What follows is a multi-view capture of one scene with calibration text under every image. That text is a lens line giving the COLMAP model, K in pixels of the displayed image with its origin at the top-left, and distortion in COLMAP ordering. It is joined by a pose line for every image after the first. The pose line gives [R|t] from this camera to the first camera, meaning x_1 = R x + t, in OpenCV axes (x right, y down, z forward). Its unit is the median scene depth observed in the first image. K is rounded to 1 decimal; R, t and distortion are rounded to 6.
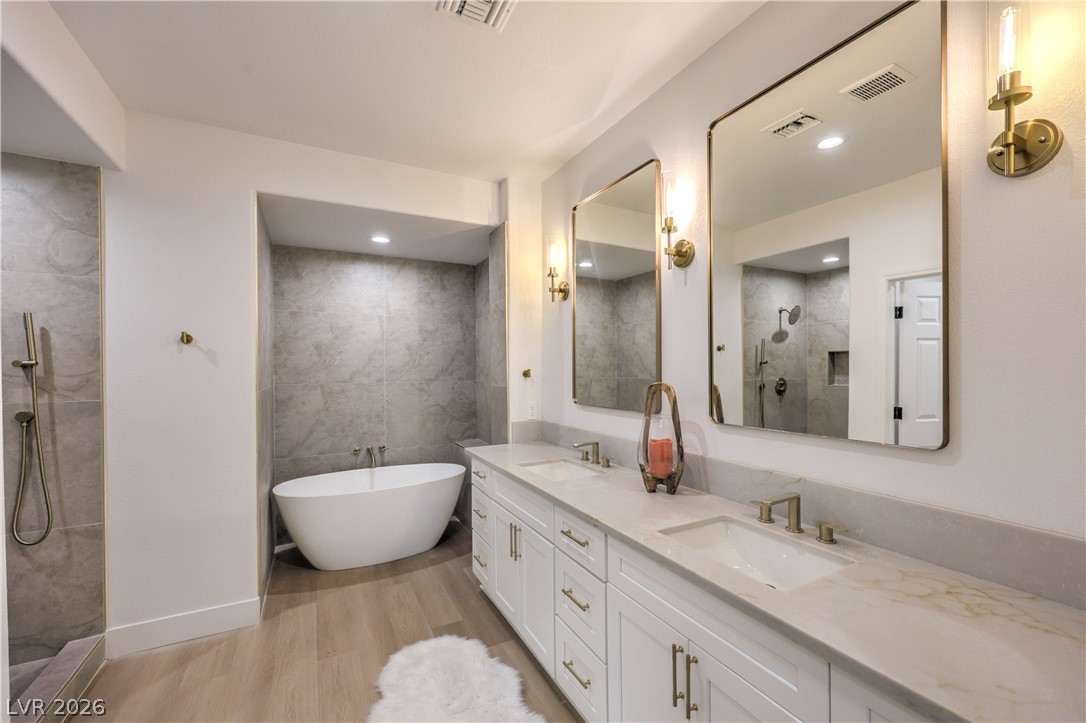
lens RADIAL K [[449.9, 0, 549.7], [0, 449.9, 370.7], [0, 0, 1]] dist [0.000263, -0.000065]
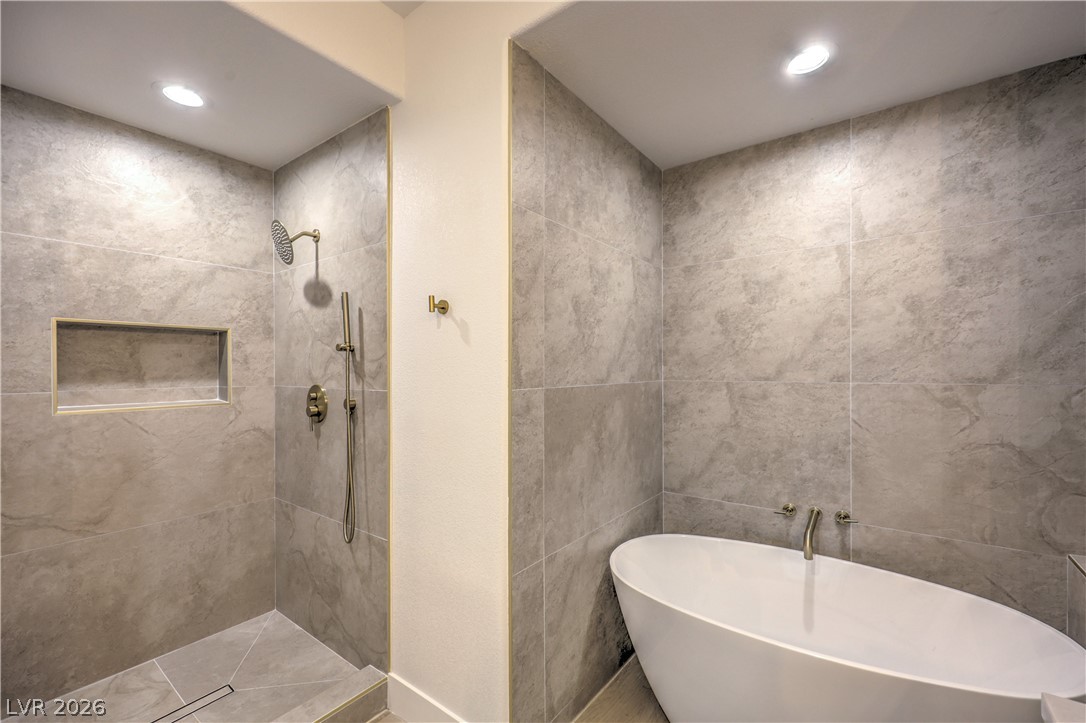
lens RADIAL K [[449.9, 0, 549.7], [0, 449.9, 370.7], [0, 0, 1]] dist [0.000263, -0.000065]
pose [[0.429991, 0.008848, -0.902790, -0.074436], [-0.006010, 0.999958, 0.006937, 0.012609], [0.902813, 0.002443, 0.430026, 0.525542]]
